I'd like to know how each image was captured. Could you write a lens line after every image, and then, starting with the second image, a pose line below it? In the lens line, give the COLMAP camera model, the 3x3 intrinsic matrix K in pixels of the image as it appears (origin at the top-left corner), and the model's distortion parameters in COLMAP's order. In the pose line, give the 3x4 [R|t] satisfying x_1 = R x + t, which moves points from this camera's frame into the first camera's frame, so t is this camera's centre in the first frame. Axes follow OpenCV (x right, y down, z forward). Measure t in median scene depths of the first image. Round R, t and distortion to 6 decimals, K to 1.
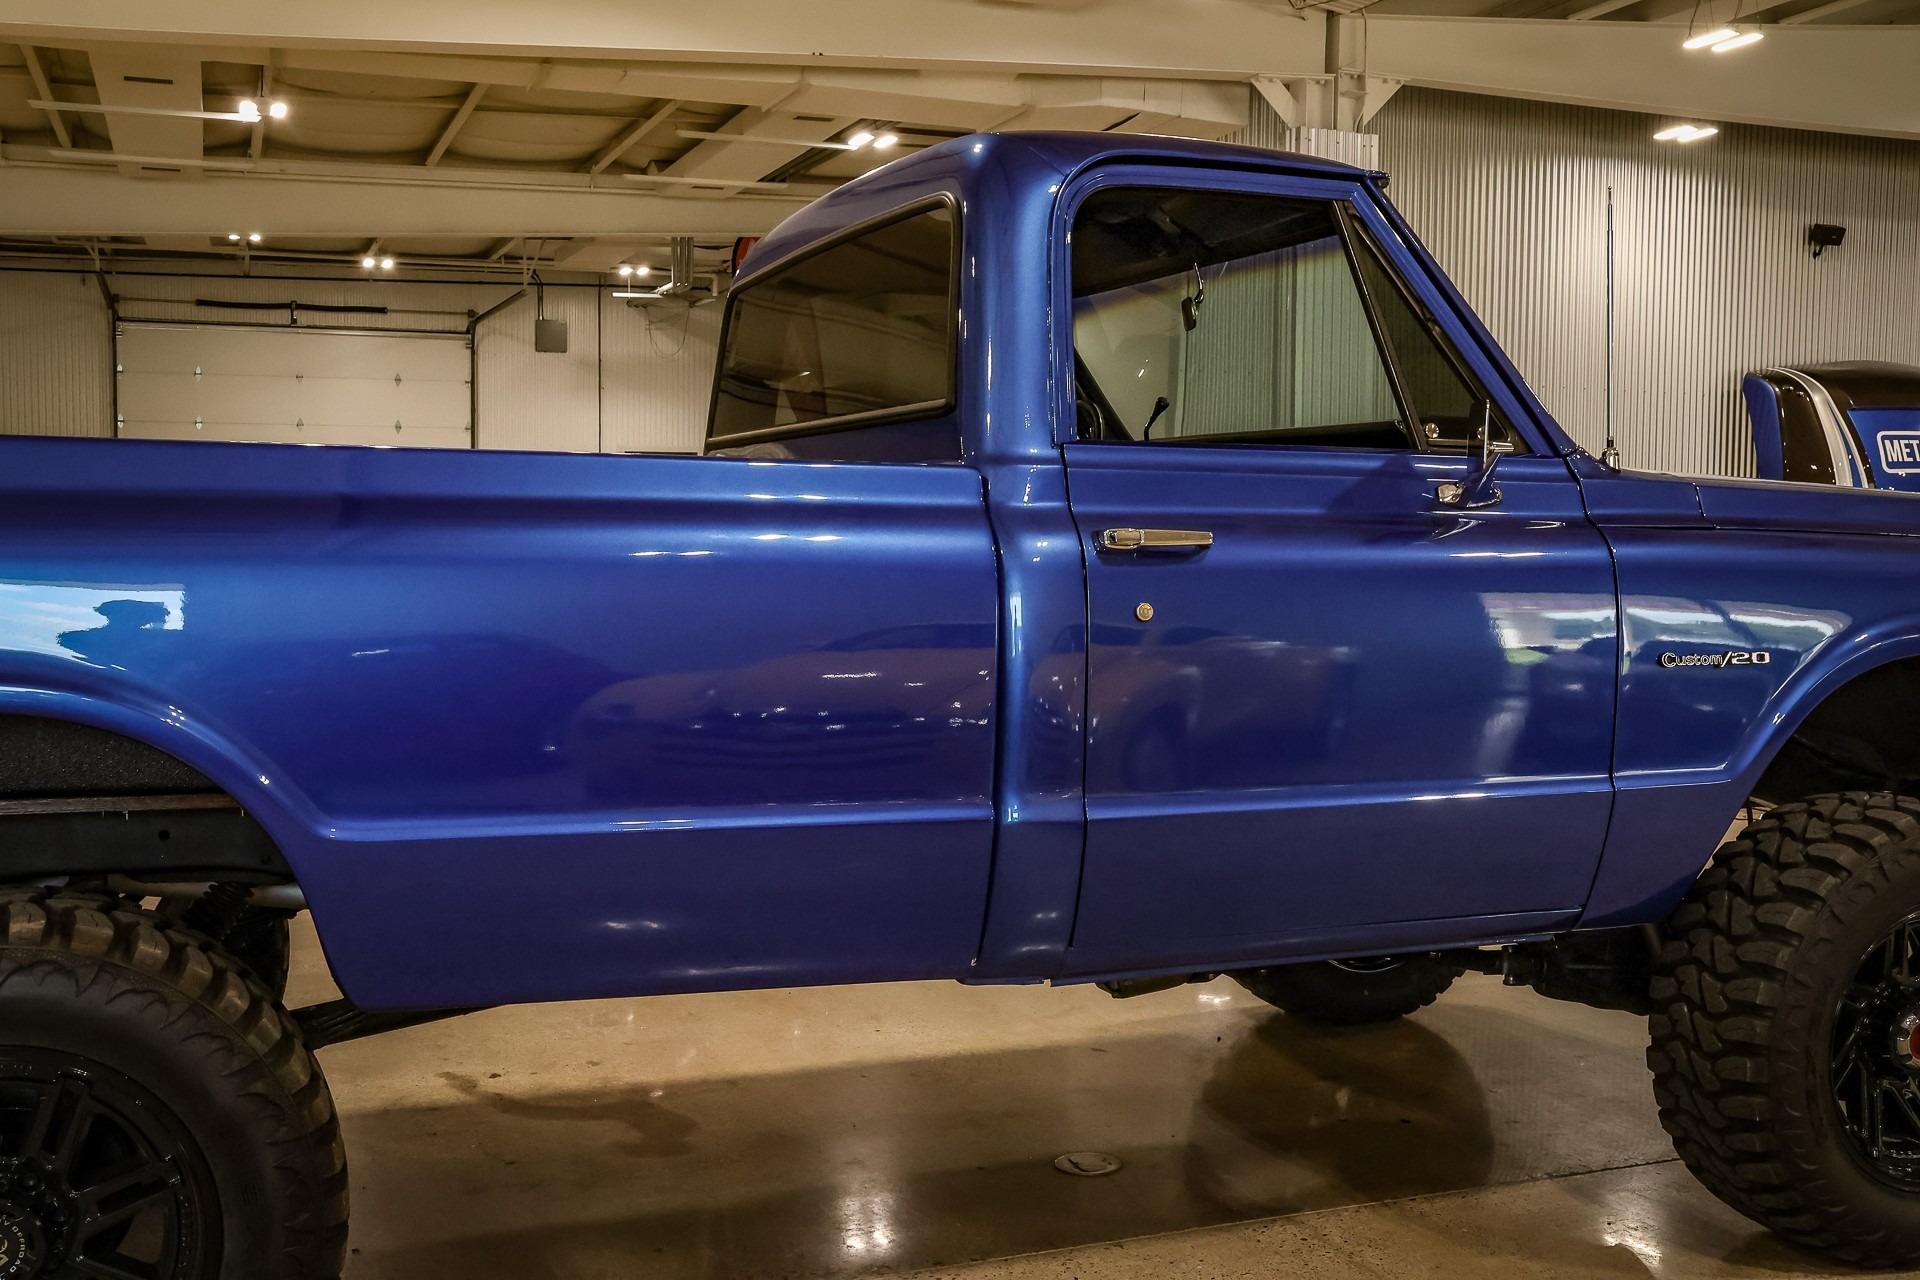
lens RADIAL K [[1916.1, 0, 957.8], [0, 1916.1, 633.7], [0, 0, 1]] dist [-0.080531, 0.207283]
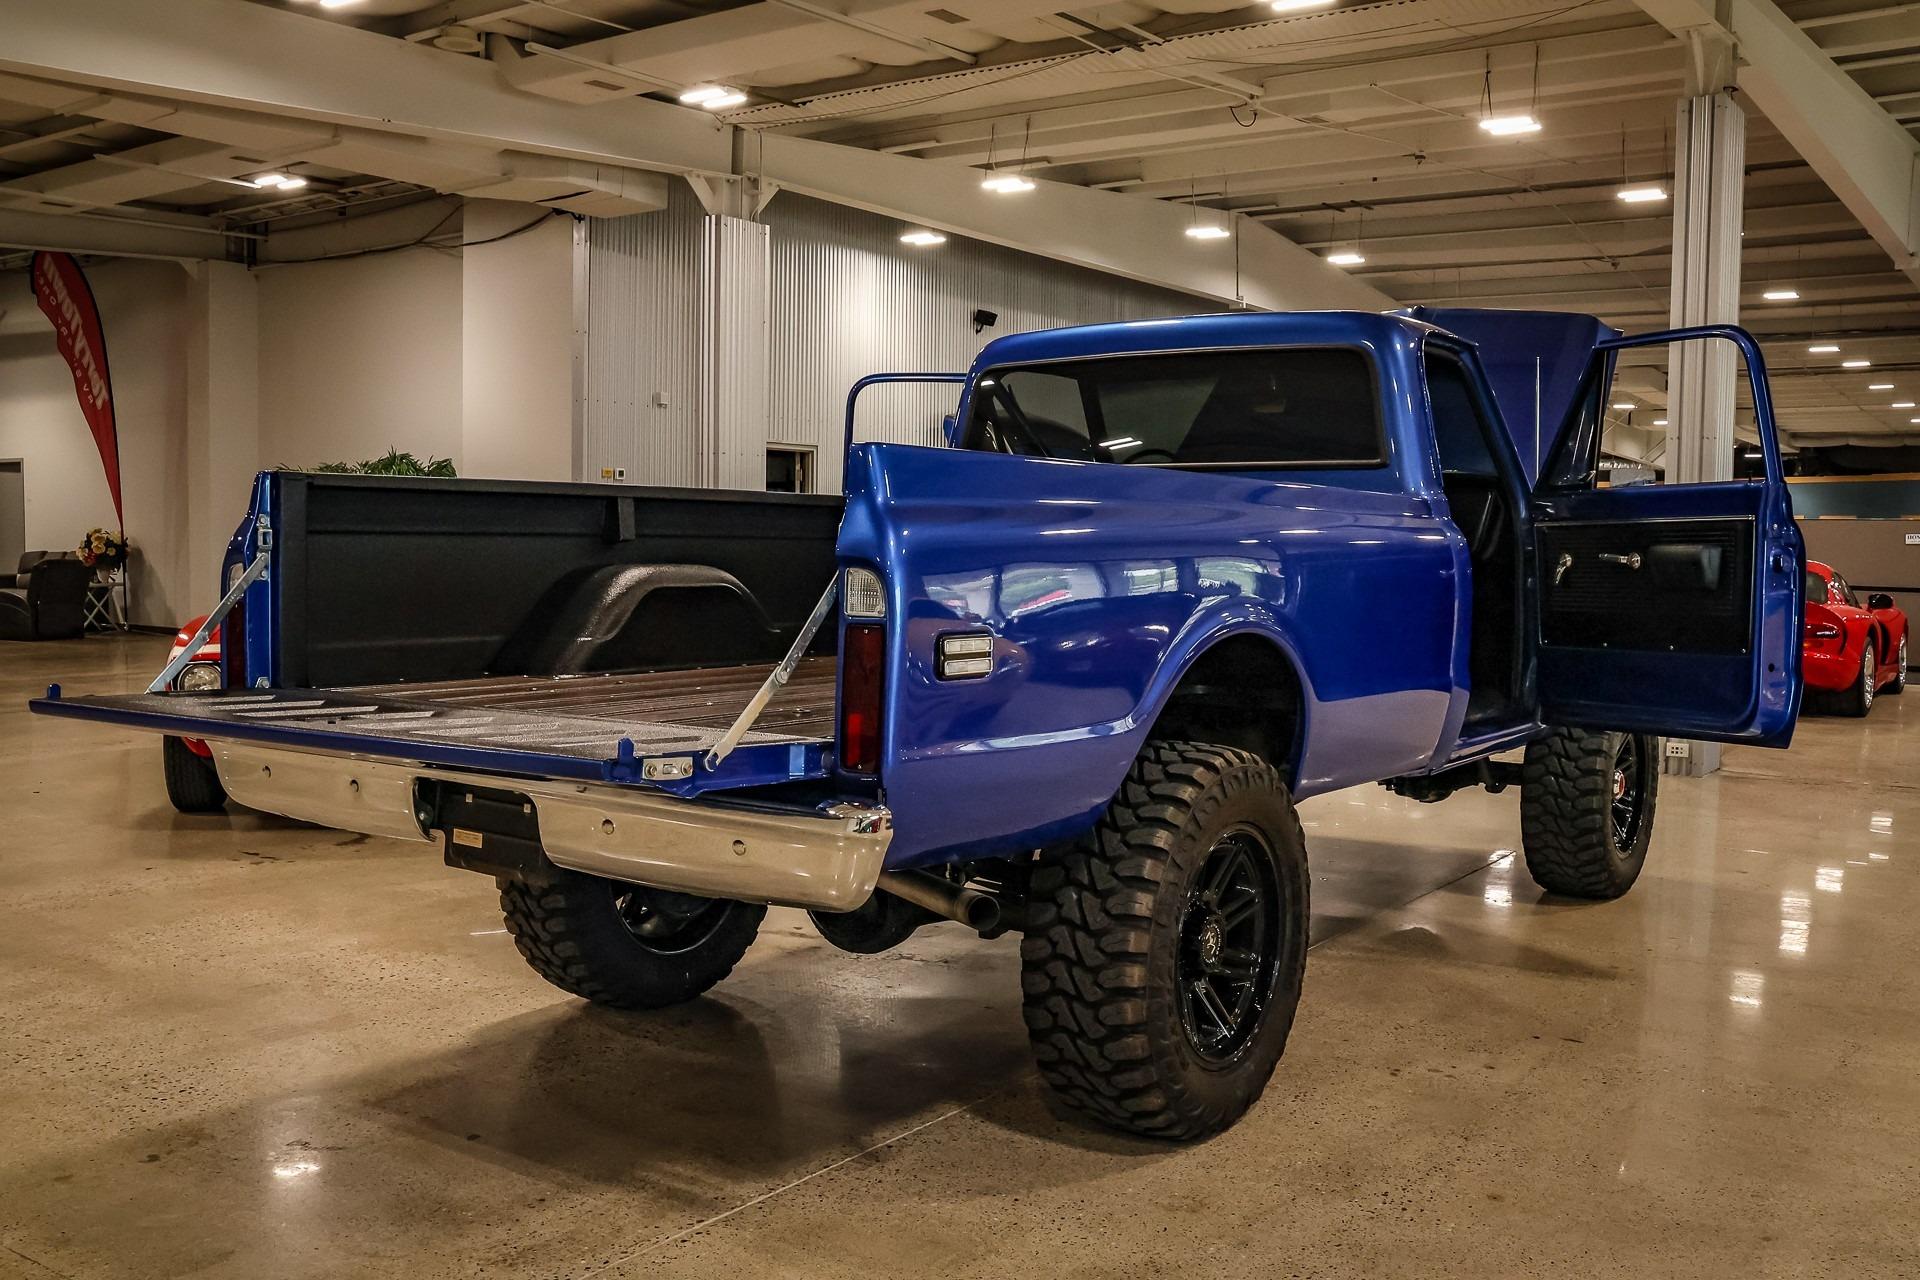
lens RADIAL K [[1718.6, 0, 953.4], [0, 1718.6, 651.2], [0, 0, 1]] dist [-0.140241, 0.169855]
pose [[0.841118, -0.036180, 0.539640, -0.306365], [0.028568, 0.999339, 0.022472, 0.003042], [-0.540096, -0.003485, 0.841596, -0.036658]]
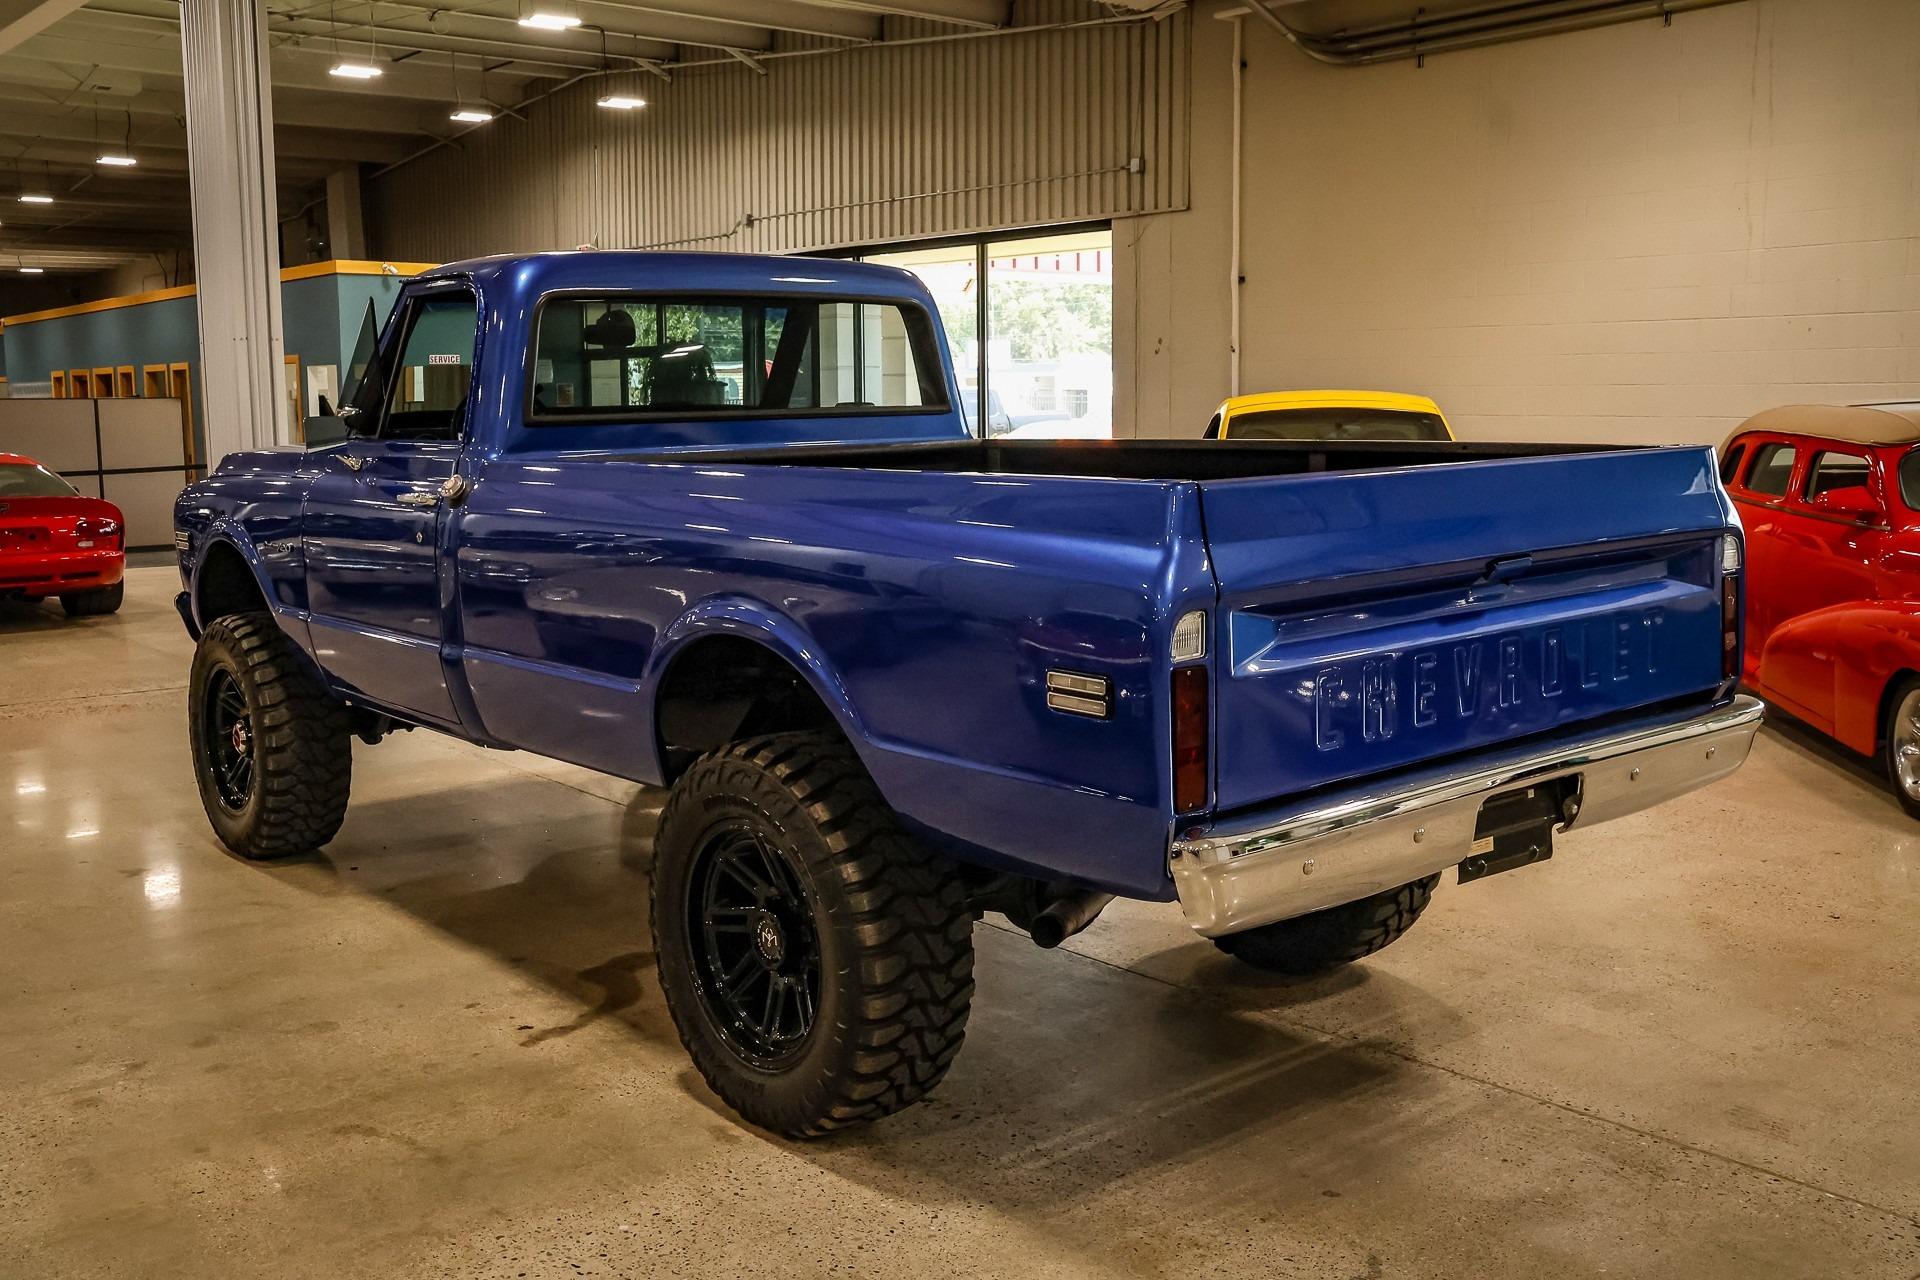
lens RADIAL K [[1838.5, 0, 958.1], [0, 1838.5, 638.6], [0, 0, 1]] dist [-0.128915, 0.237727]
pose [[-0.323071, -0.132625, 0.937036, -0.465986], [0.061061, 0.985147, 0.160487, -0.046939], [-0.944403, 0.109065, -0.310174, 0.403632]]
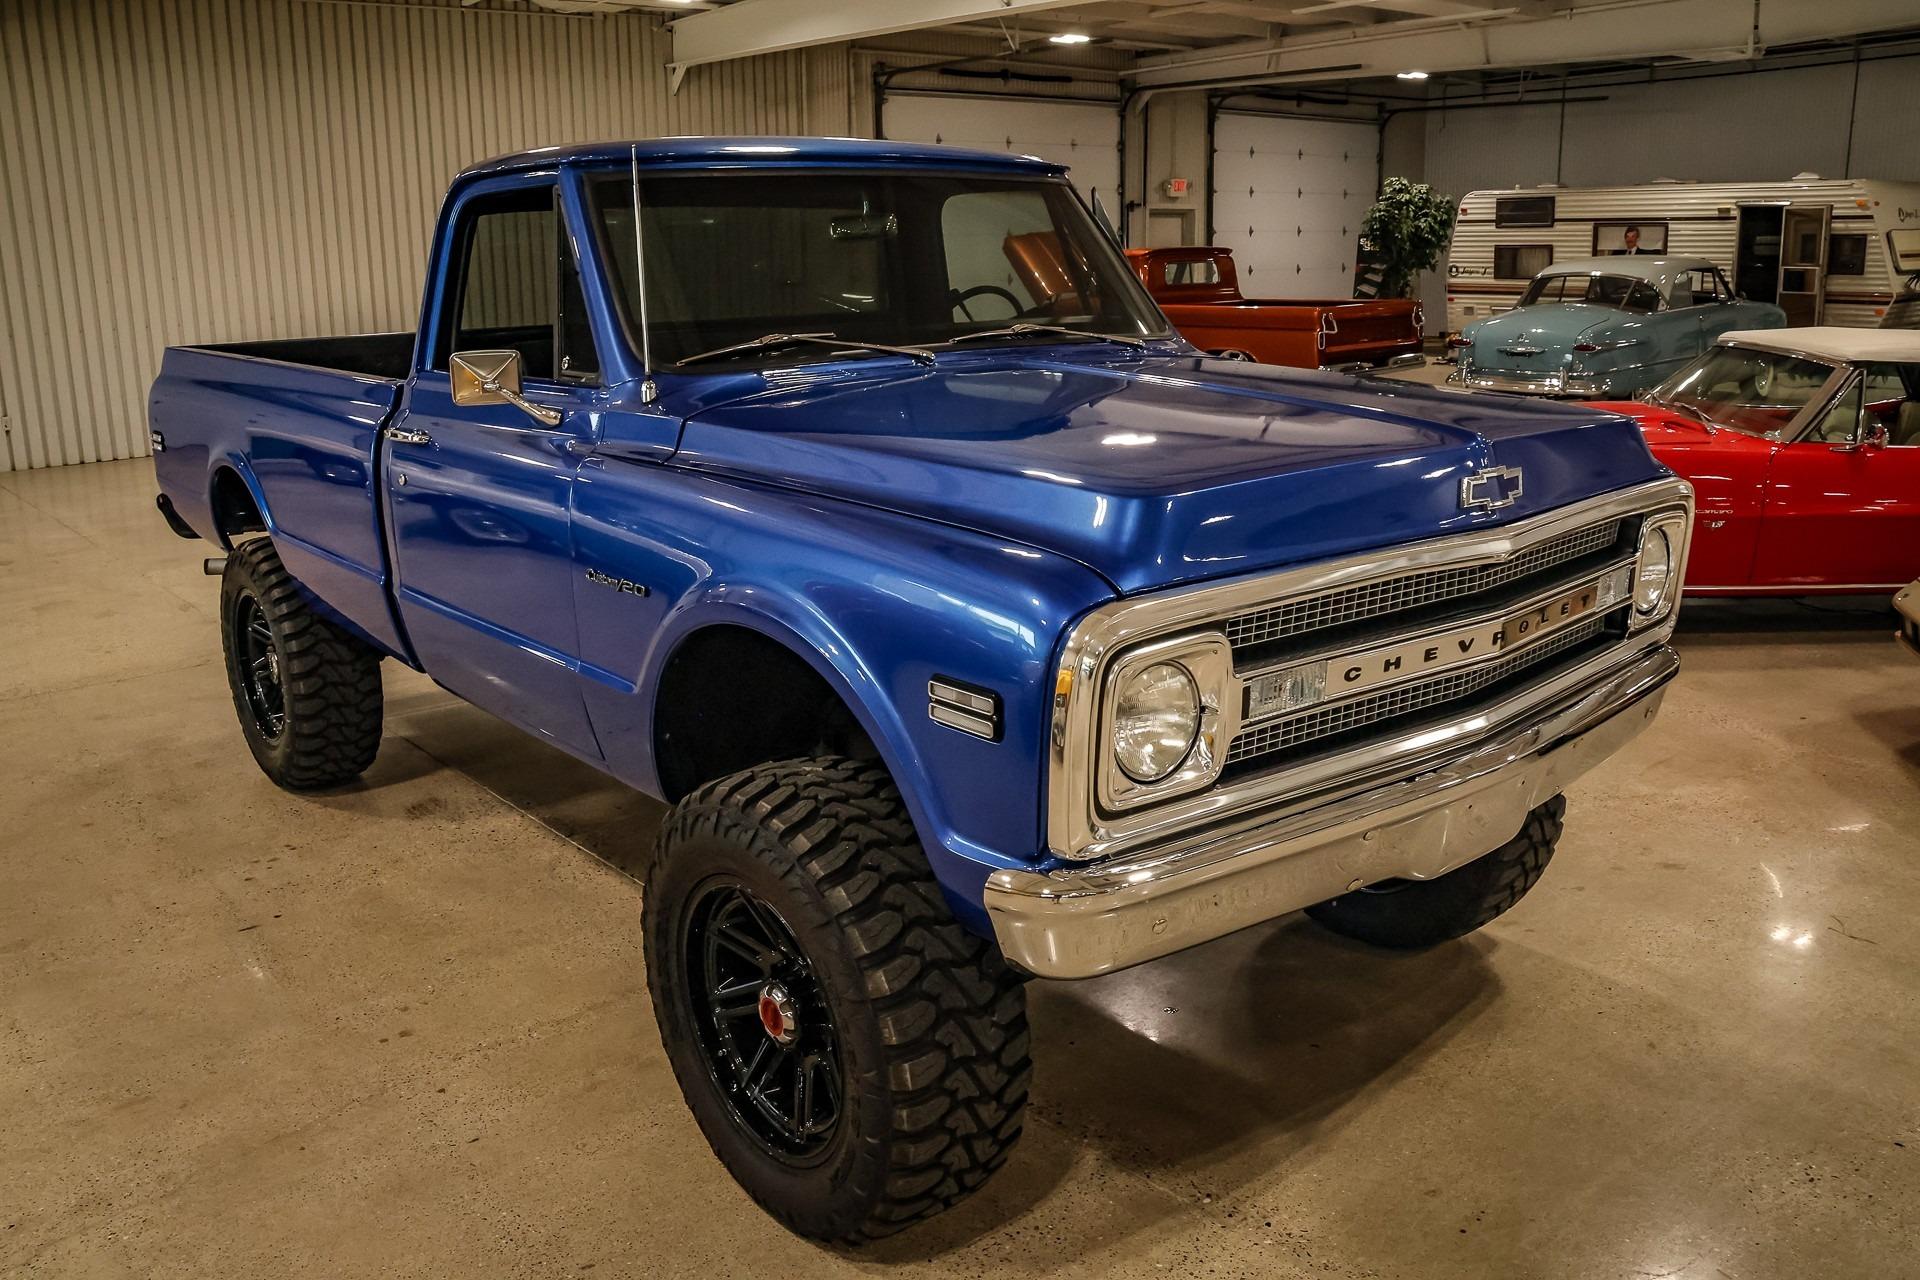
lens RADIAL K [[1613.8, 0, 965.1], [0, 1613.8, 617.3], [0, 0, 1]] dist [-0.148941, 0.114191]
pose [[0.314971, 0.207332, -0.926178, 0.366134], [-0.039244, 0.977858, 0.205555, -0.046661], [0.948290, -0.028397, 0.316134, 0.243652]]
